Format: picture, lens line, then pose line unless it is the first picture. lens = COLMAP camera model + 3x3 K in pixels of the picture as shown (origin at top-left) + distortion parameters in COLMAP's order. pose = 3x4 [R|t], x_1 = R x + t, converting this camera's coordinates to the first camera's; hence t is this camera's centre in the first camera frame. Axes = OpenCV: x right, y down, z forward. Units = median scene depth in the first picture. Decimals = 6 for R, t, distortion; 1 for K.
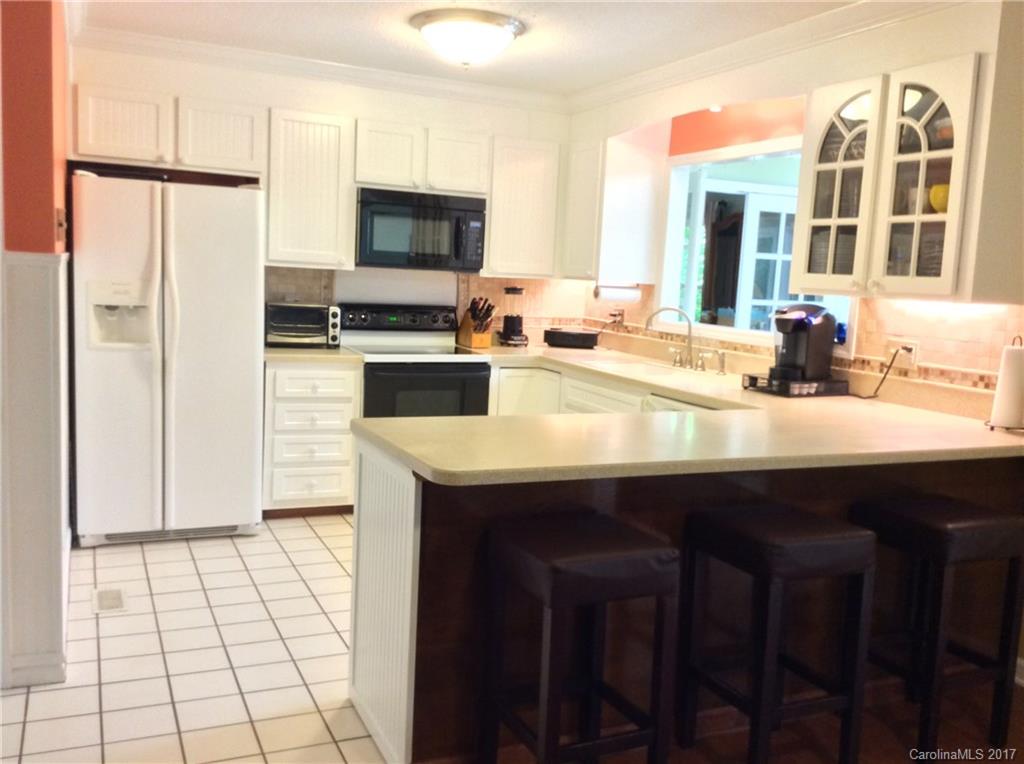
lens RADIAL K [[941.6, 0, 512.0], [0, 941.6, 382.0], [0, 0, 1]] dist [0.125510, -0.267539]
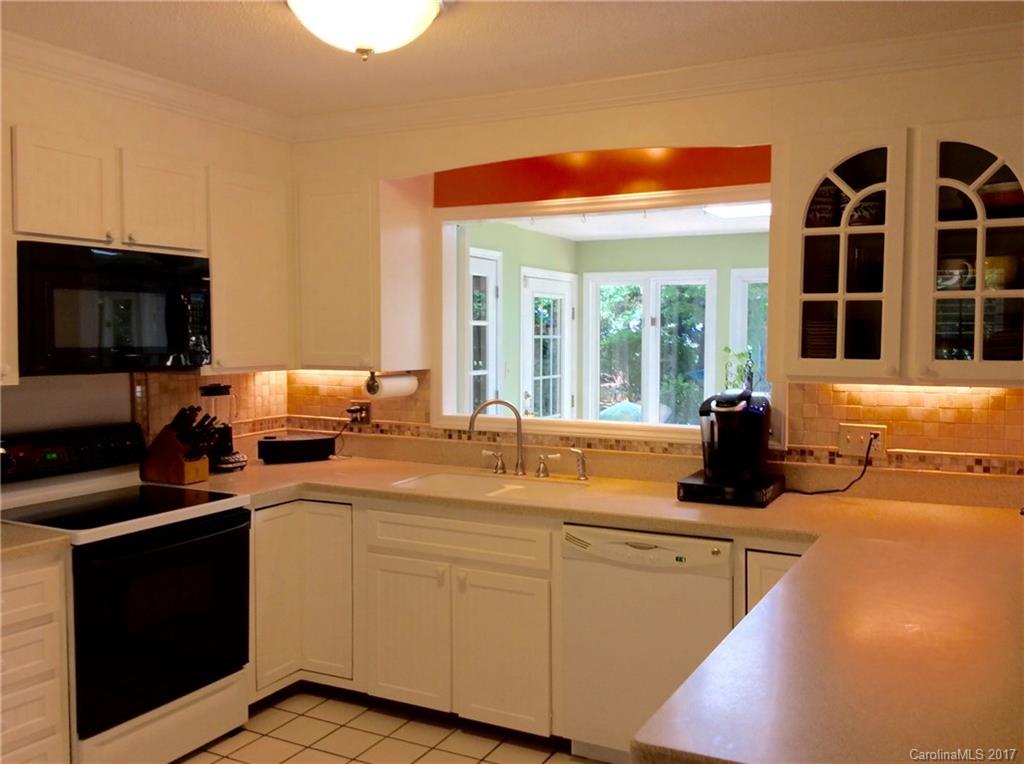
lens RADIAL K [[941.6, 0, 512.0], [0, 941.6, 382.0], [0, 0, 1]] dist [0.125510, -0.267539]
pose [[0.781023, -0.080504, 0.619291, -0.292696], [0.109169, 0.993987, -0.008466, -0.083520], [-0.614886, 0.074220, 0.785116, 0.372551]]
